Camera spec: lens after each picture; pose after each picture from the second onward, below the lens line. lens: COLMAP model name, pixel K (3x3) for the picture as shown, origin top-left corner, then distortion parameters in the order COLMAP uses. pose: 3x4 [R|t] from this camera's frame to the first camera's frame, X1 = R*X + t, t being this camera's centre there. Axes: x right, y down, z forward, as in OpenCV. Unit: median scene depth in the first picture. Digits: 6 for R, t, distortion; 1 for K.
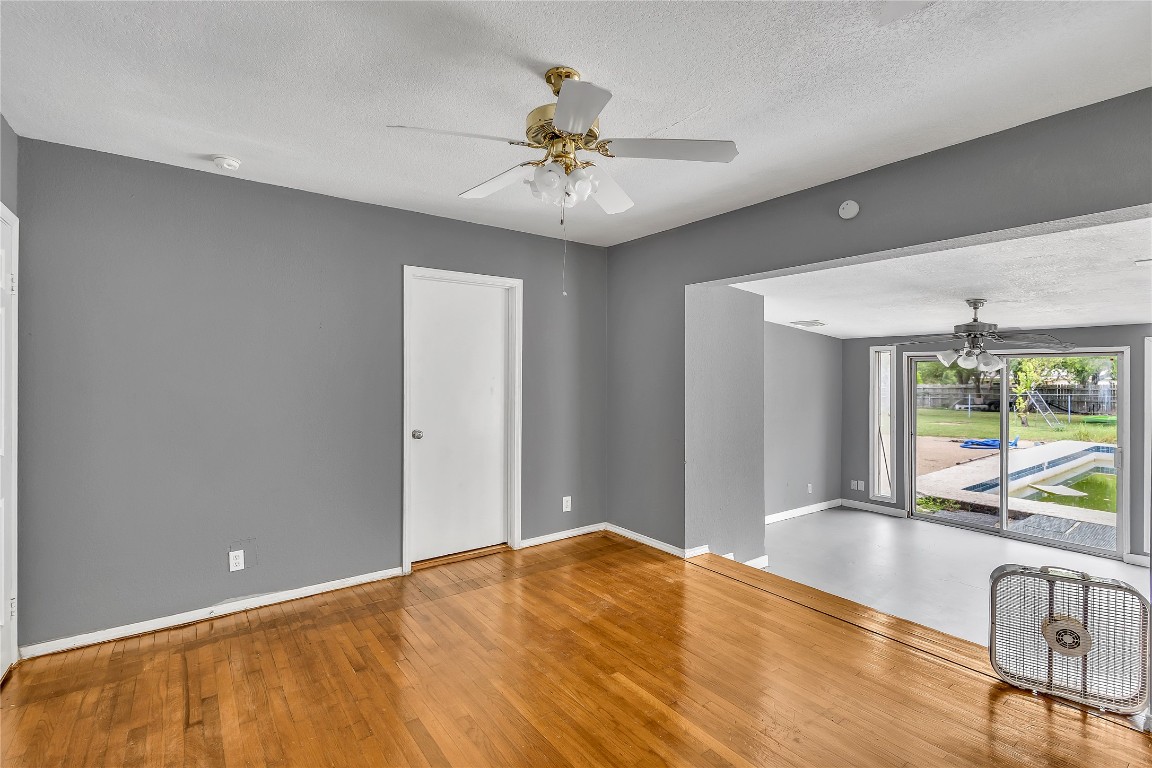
lens RADIAL K [[532.6, 0, 576.7], [0, 532.6, 381.0], [0, 0, 1]] dist [0.000967, 0.000116]
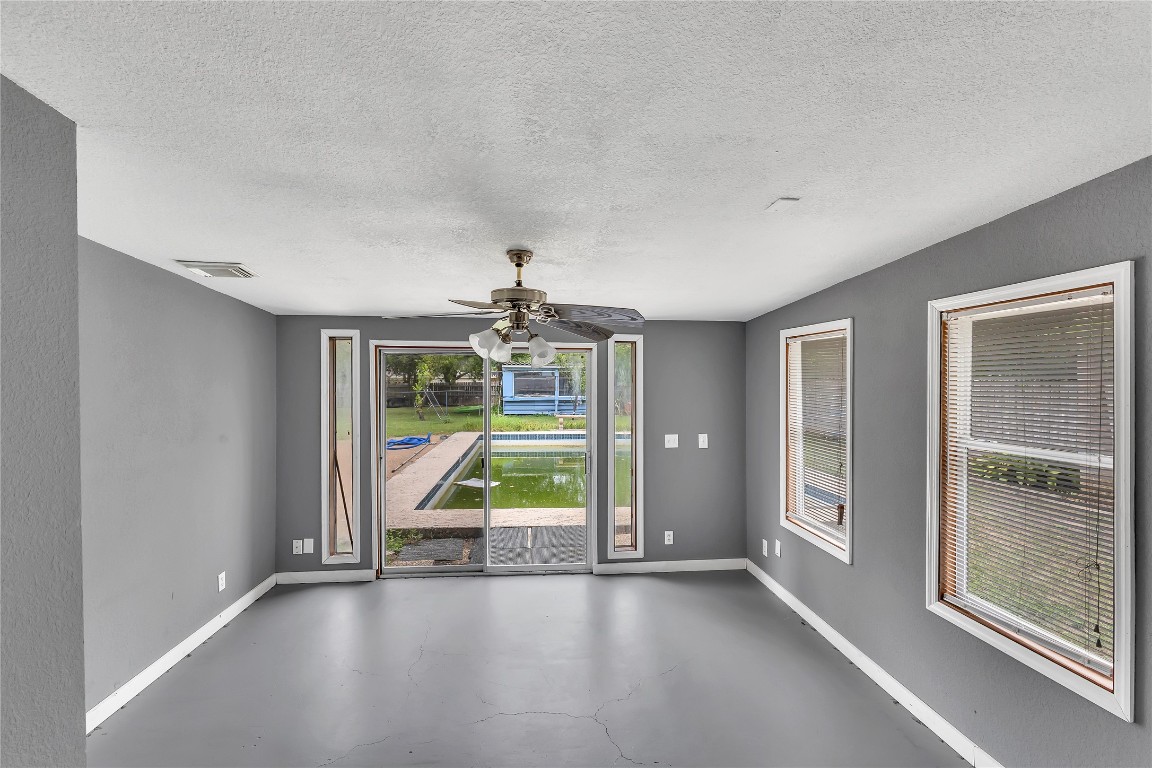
lens RADIAL K [[532.6, 0, 576.7], [0, 532.6, 381.0], [0, 0, 1]] dist [0.000967, 0.000116]
pose [[0.523576, -0.009598, 0.851925, 0.220168], [0.009819, 0.999938, 0.005231, -0.003496], [-0.851922, 0.005626, 0.523638, 0.537475]]
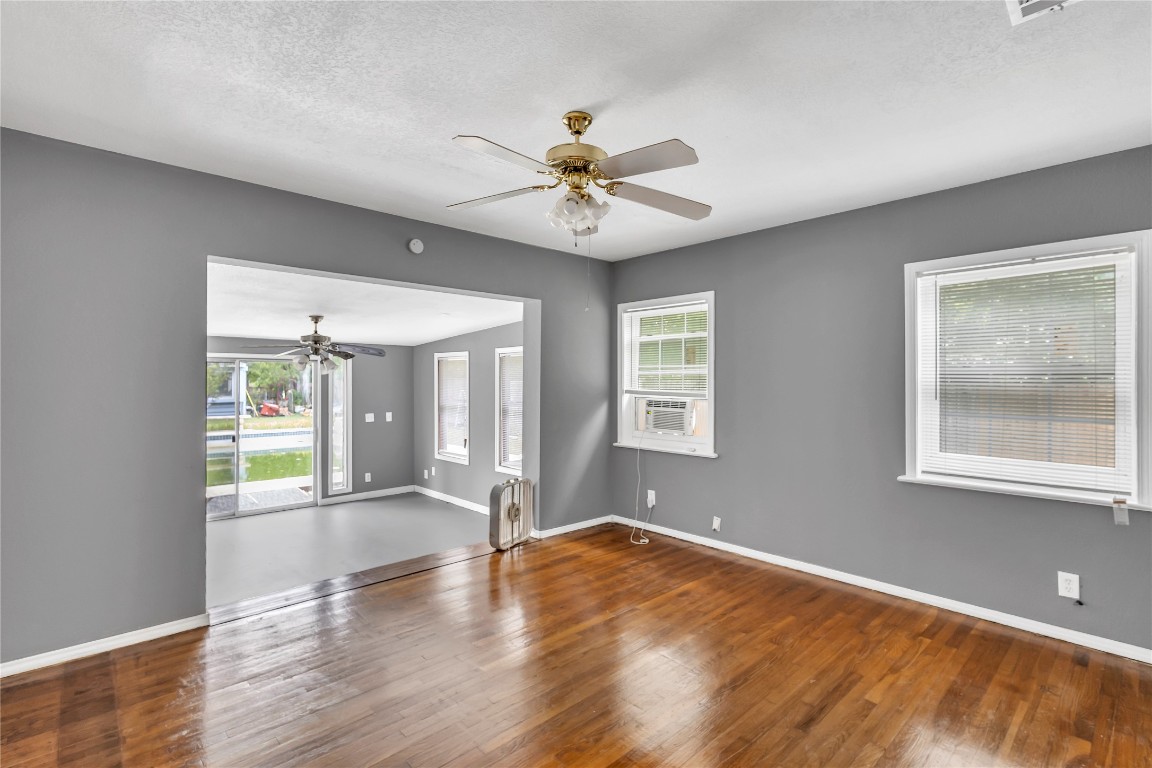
lens RADIAL K [[532.6, 0, 576.7], [0, 532.6, 381.0], [0, 0, 1]] dist [0.000967, 0.000116]
pose [[-0.111399, -0.009792, 0.993728, -0.483463], [0.008302, 0.999907, 0.010783, -0.007997], [-0.993741, 0.009451, -0.111307, 0.465247]]
